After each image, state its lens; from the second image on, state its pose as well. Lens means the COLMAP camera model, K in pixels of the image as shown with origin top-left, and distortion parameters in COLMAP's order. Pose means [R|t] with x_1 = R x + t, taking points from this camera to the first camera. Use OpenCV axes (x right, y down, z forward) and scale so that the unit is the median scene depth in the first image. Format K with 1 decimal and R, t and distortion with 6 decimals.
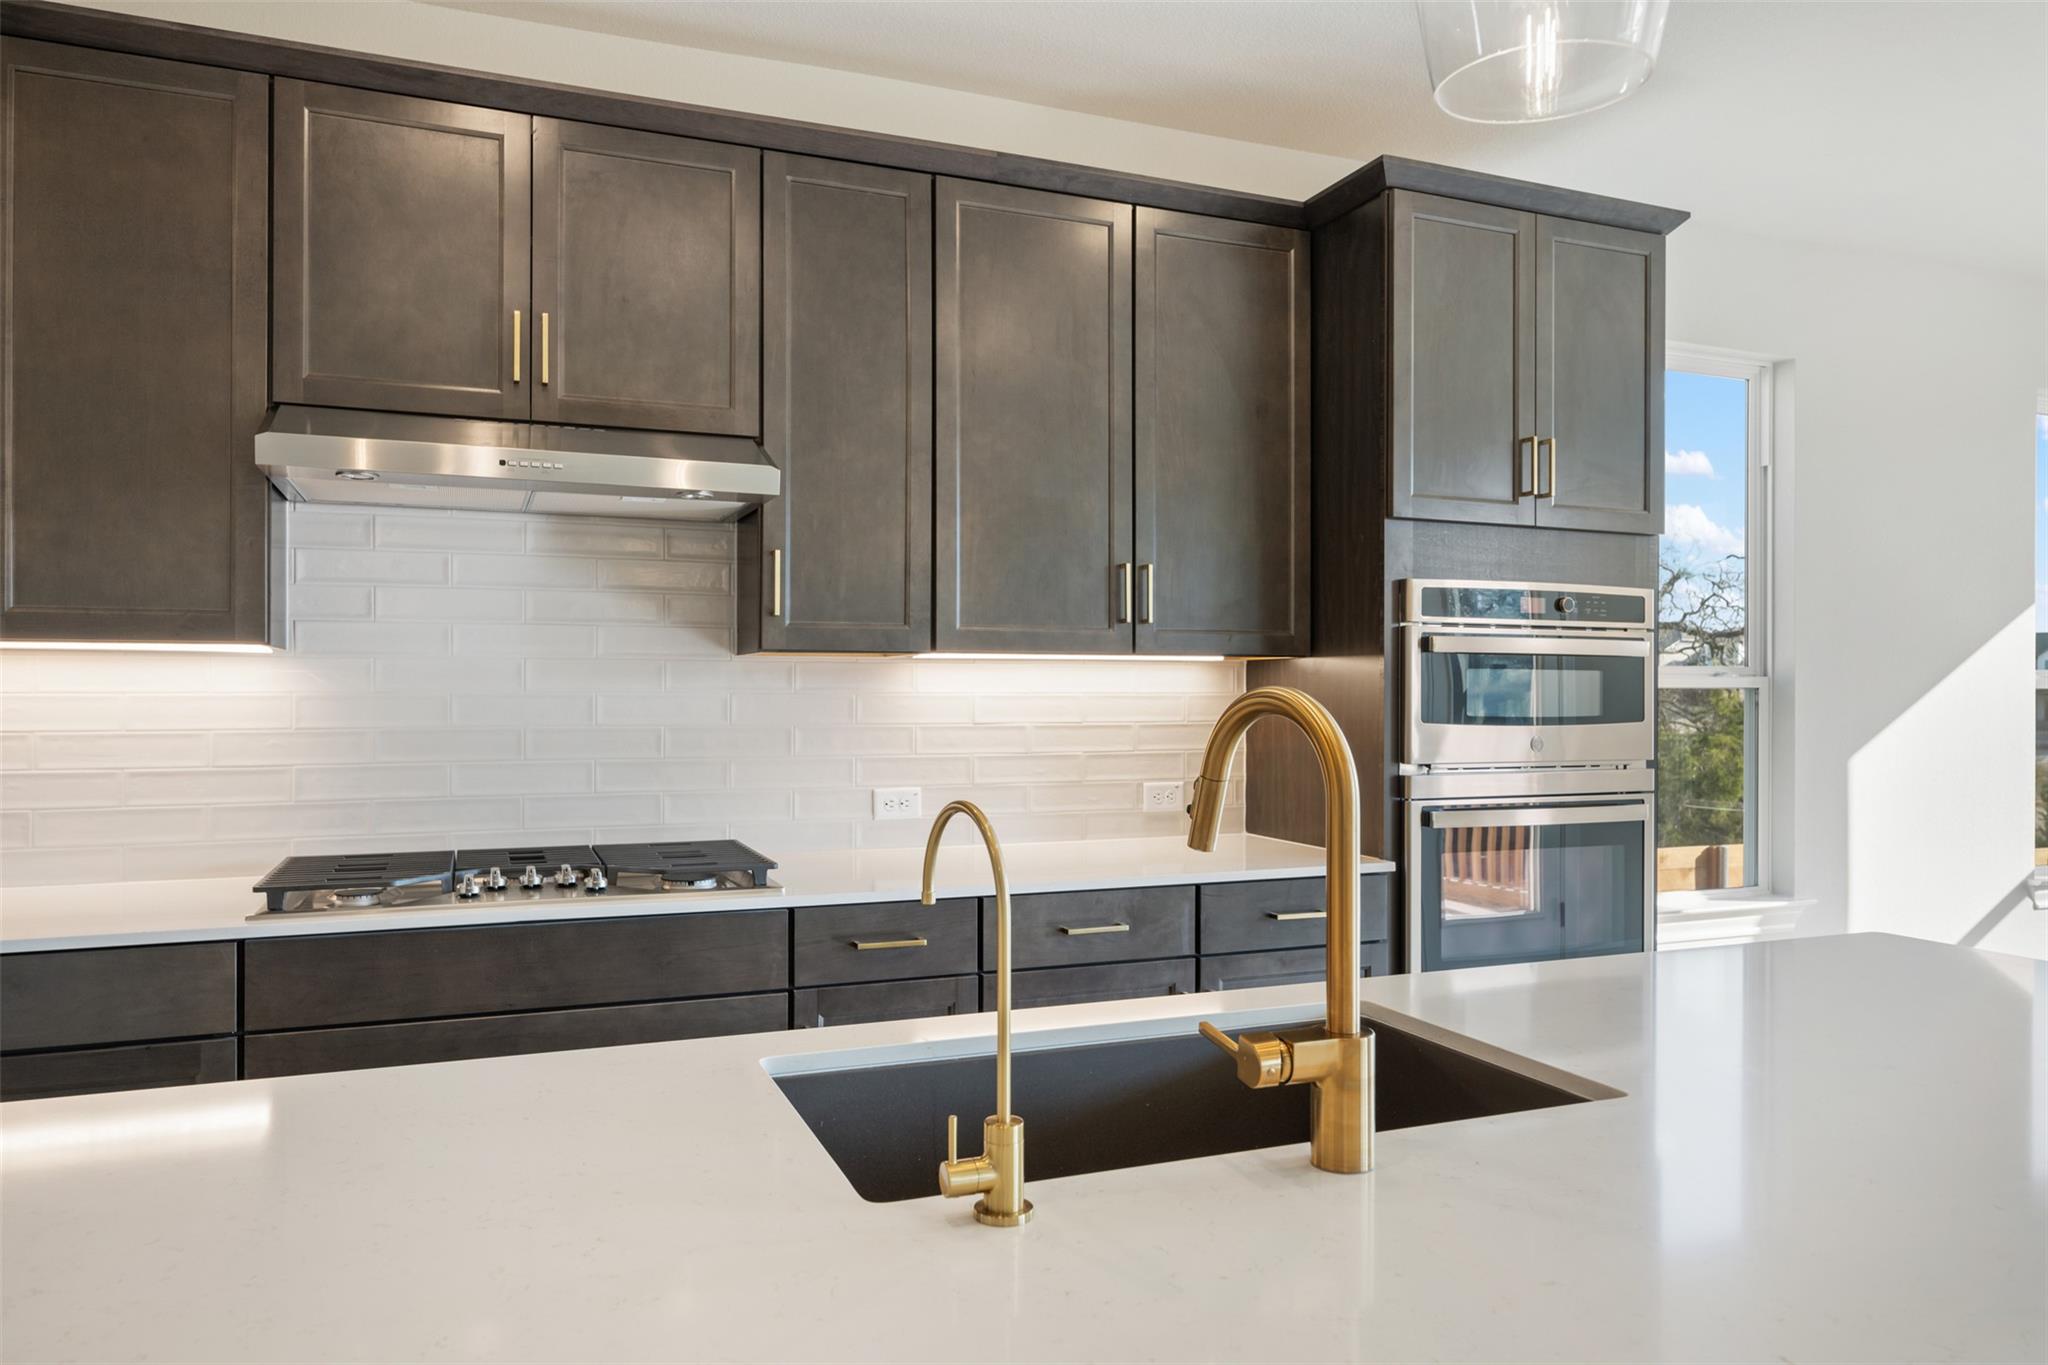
lens RADIAL K [[1353.6, 0, 1027.9], [0, 1353.6, 687.0], [0, 0, 1]] dist [-0.000157, 0.005409]
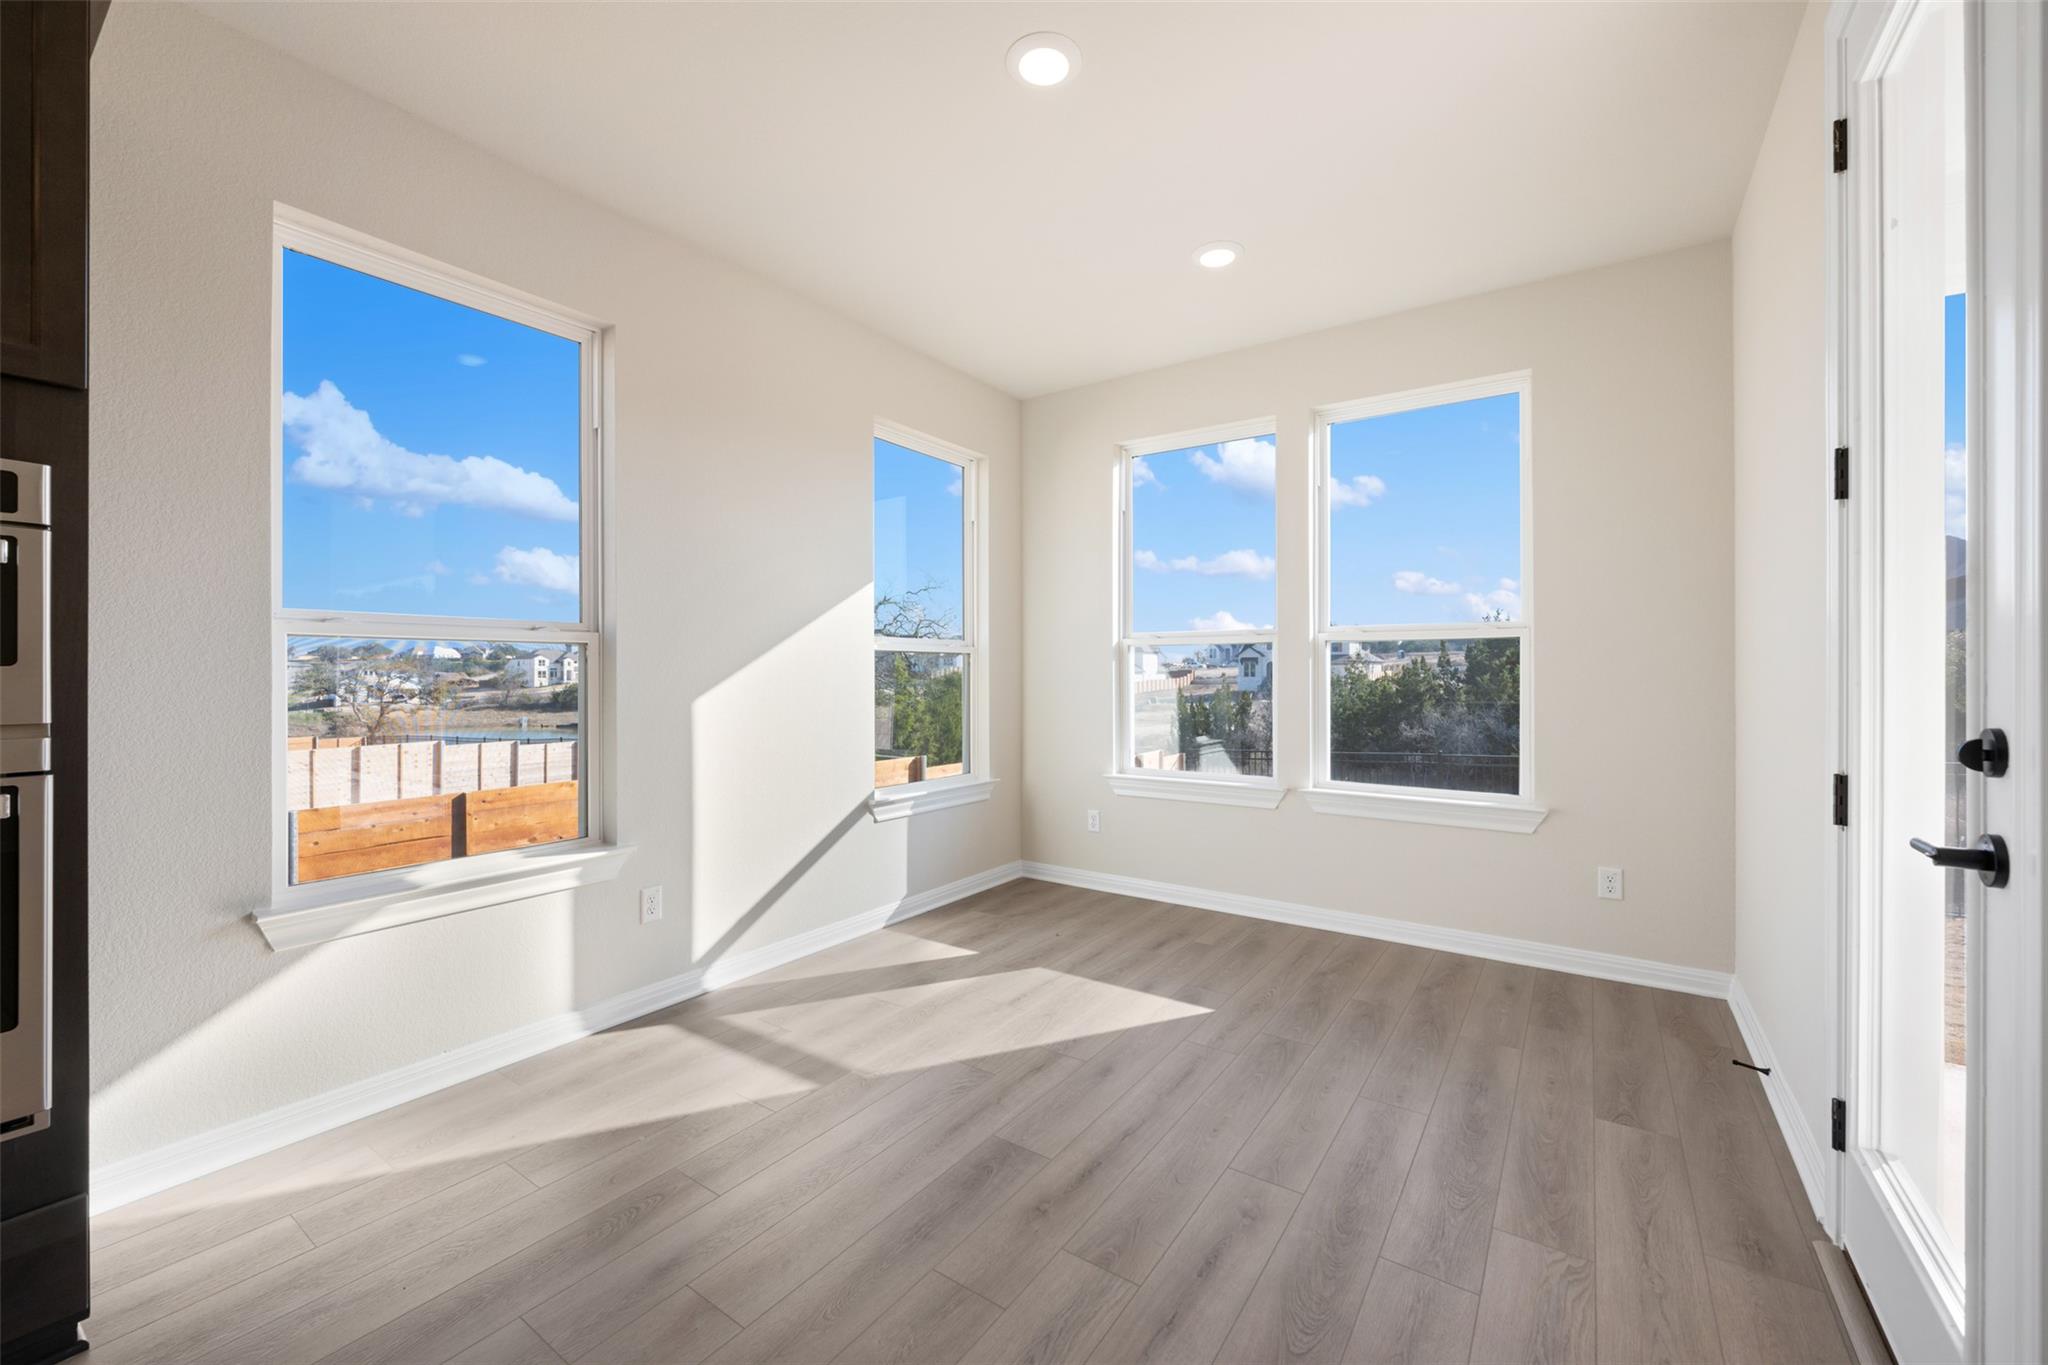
lens RADIAL K [[810.5, 0, 1021.2], [0, 810.5, 669.0], [0, 0, 1]] dist [0.004308, -0.001541]
pose [[0.838781, -0.003080, 0.544460, 0.696416], [0.003748, 0.999993, -0.000116, 0.031039], [-0.544456, 0.002138, 0.838787, 0.444363]]
